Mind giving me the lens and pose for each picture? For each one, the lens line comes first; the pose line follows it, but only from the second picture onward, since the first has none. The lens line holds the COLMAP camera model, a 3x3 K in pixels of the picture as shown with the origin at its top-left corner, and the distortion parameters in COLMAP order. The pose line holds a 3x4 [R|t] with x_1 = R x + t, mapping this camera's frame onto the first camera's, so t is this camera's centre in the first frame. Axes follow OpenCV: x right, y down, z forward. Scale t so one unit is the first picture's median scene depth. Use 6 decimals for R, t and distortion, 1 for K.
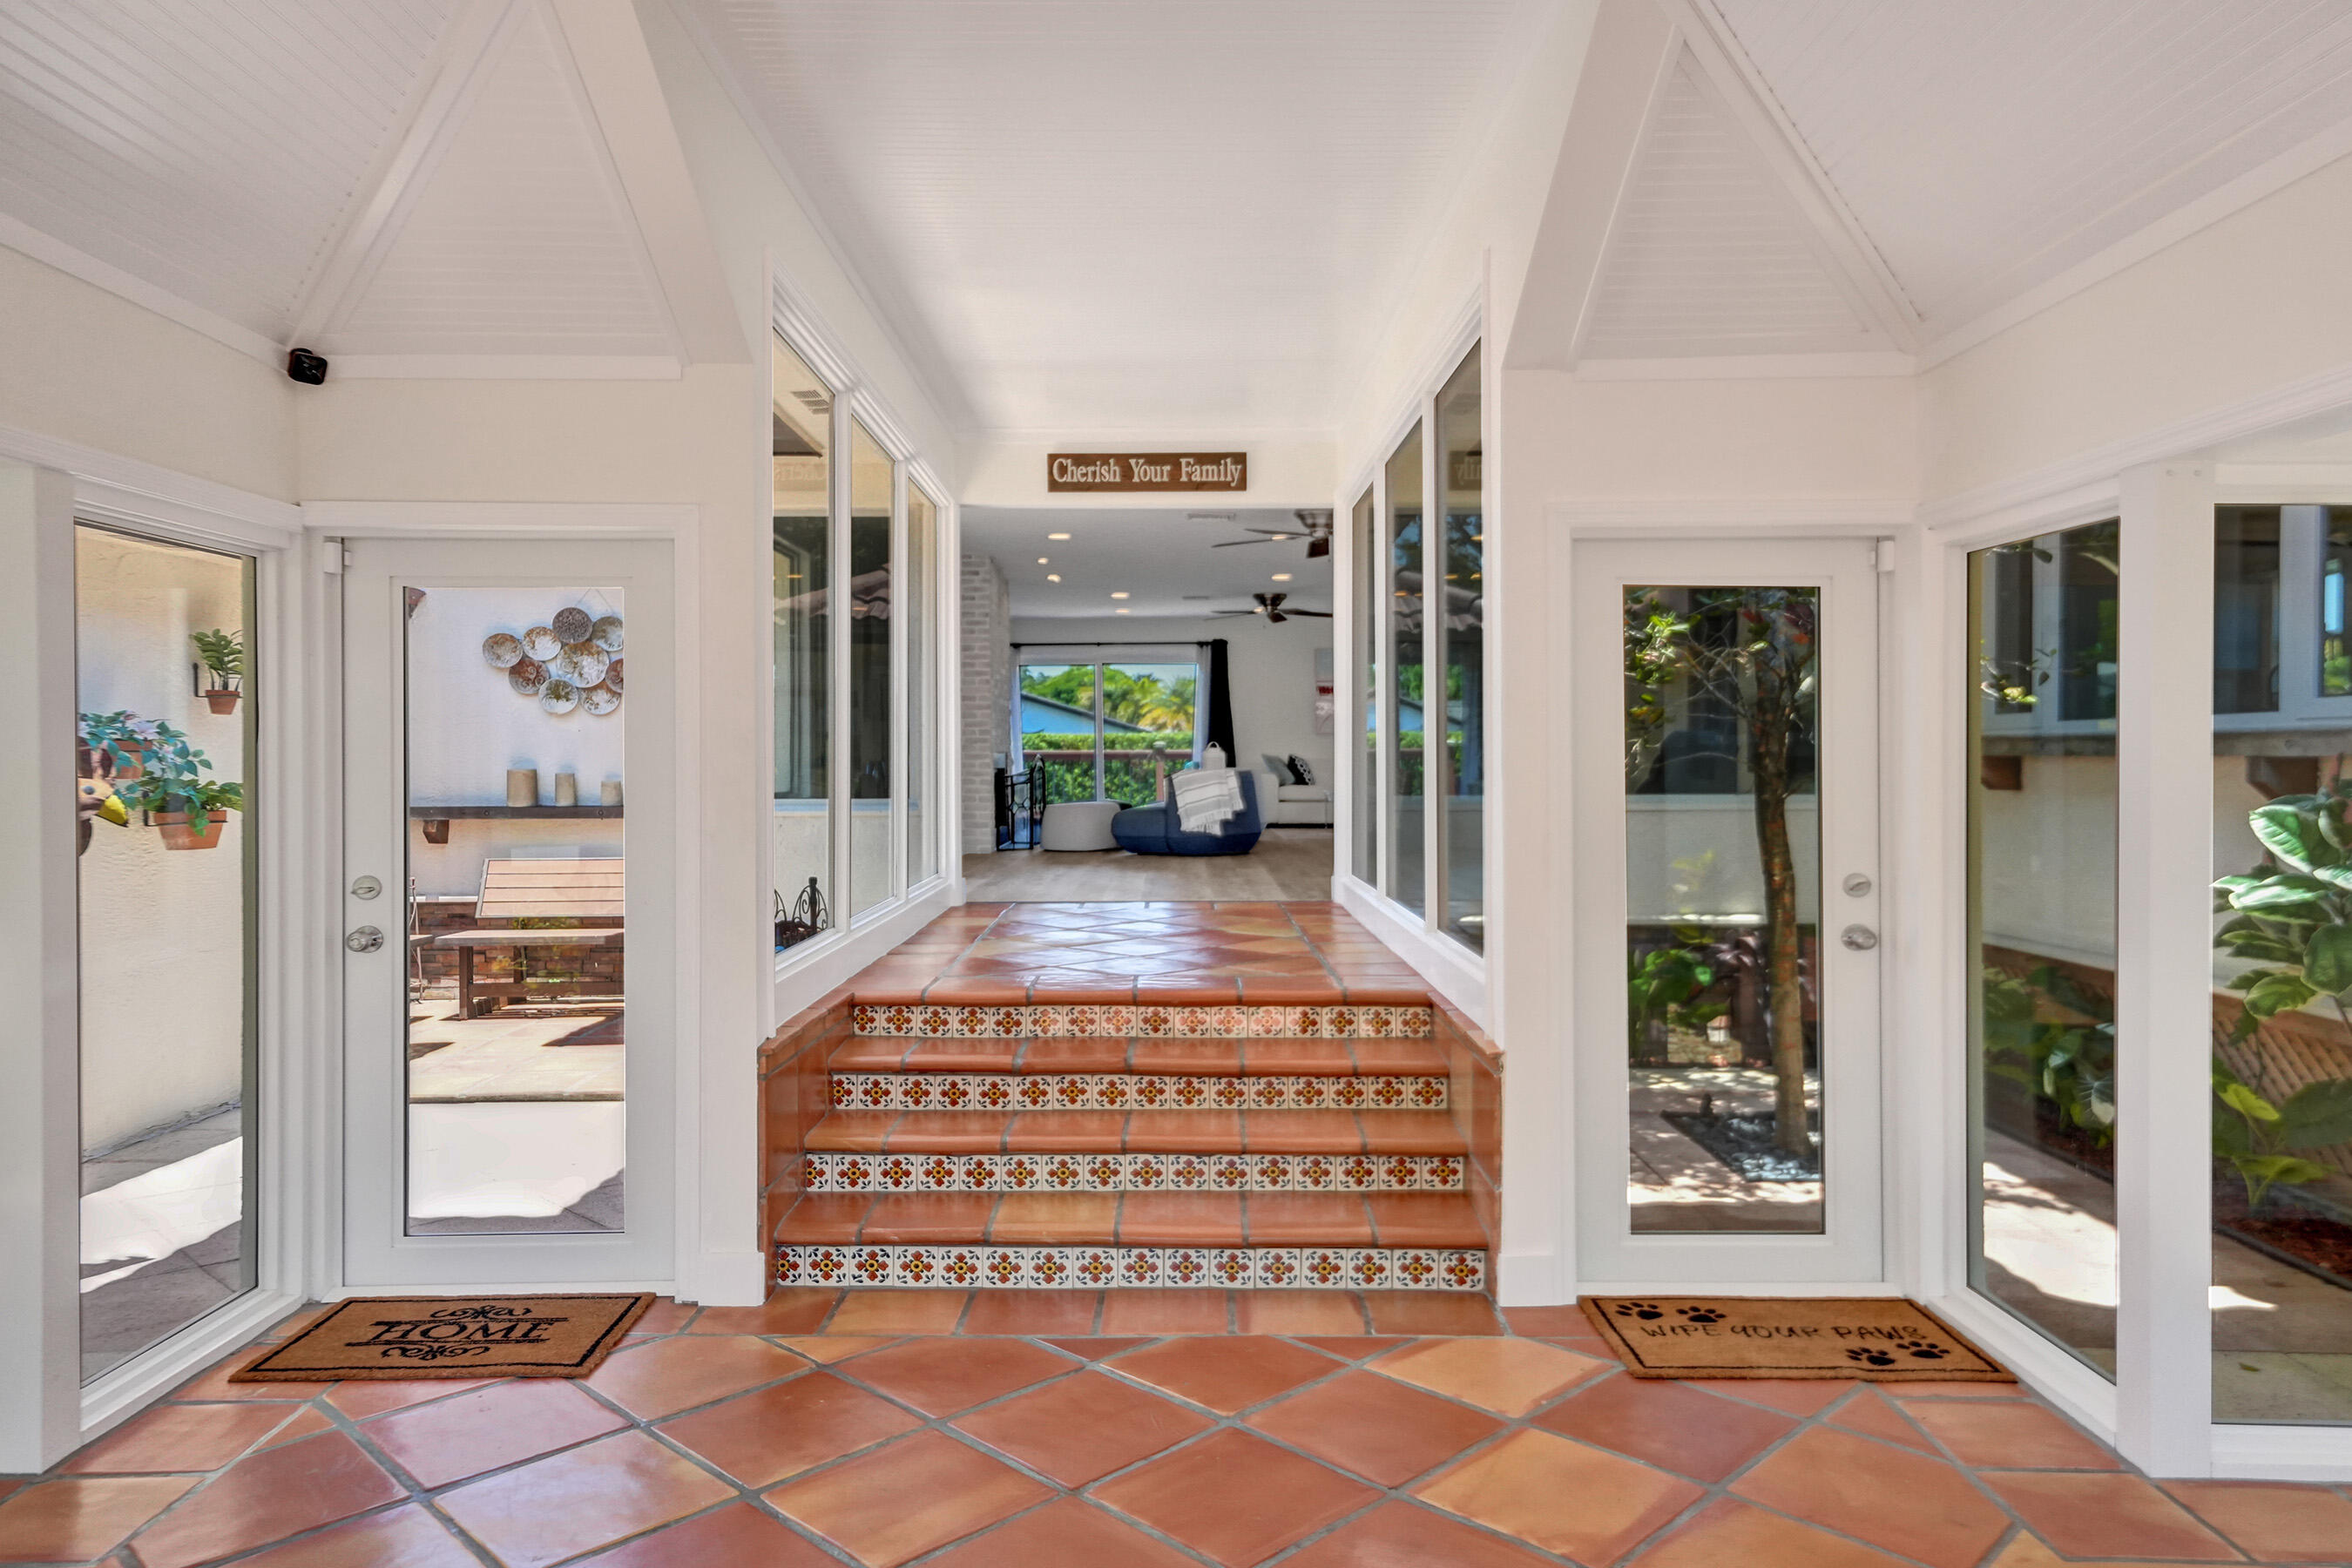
lens RADIAL K [[1559.1, 0, 1176.8], [0, 1559.1, 760.6], [0, 0, 1]] dist [0.015843, -0.000725]
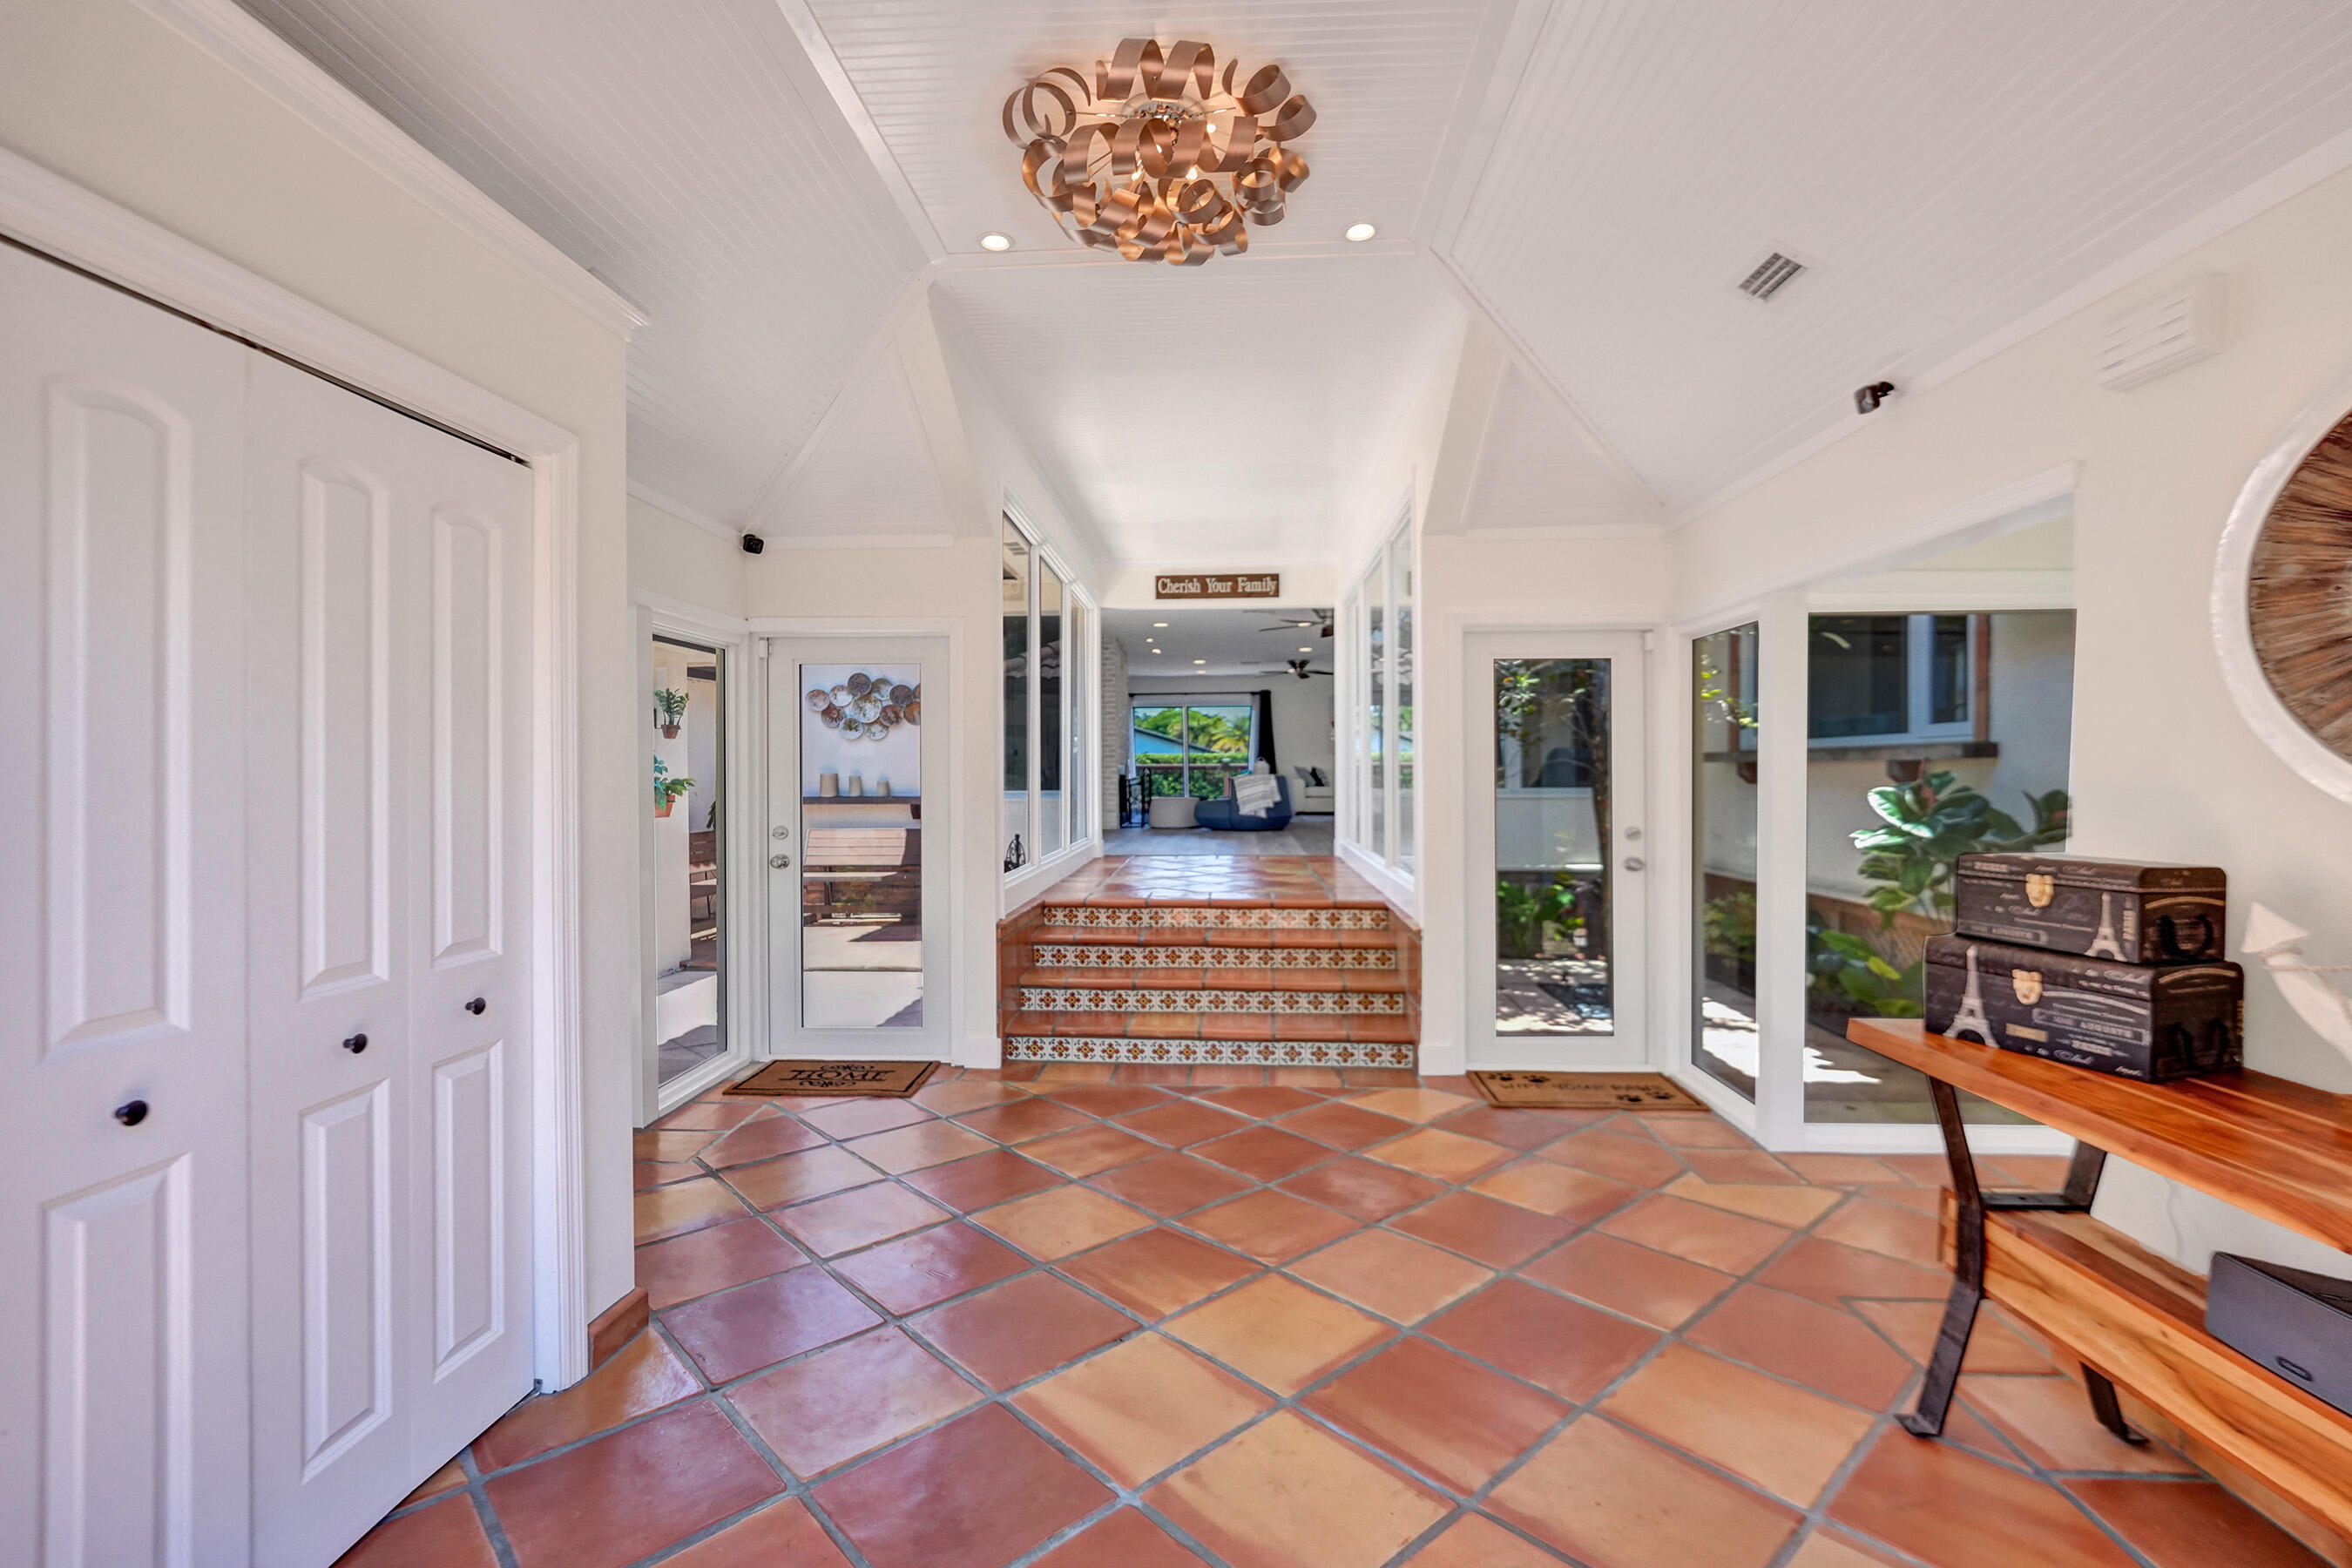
lens RADIAL K [[1078.4, 0, 1177.5], [0, 1078.4, 771.9], [0, 0, 1]] dist [-0.025880, 0.002044]
pose [[0.998411, -0.000836, -0.056337, 0.004006], [0.000726, 0.999998, -0.001972, 0.011884], [0.056339, 0.001928, 0.998410, -0.164252]]
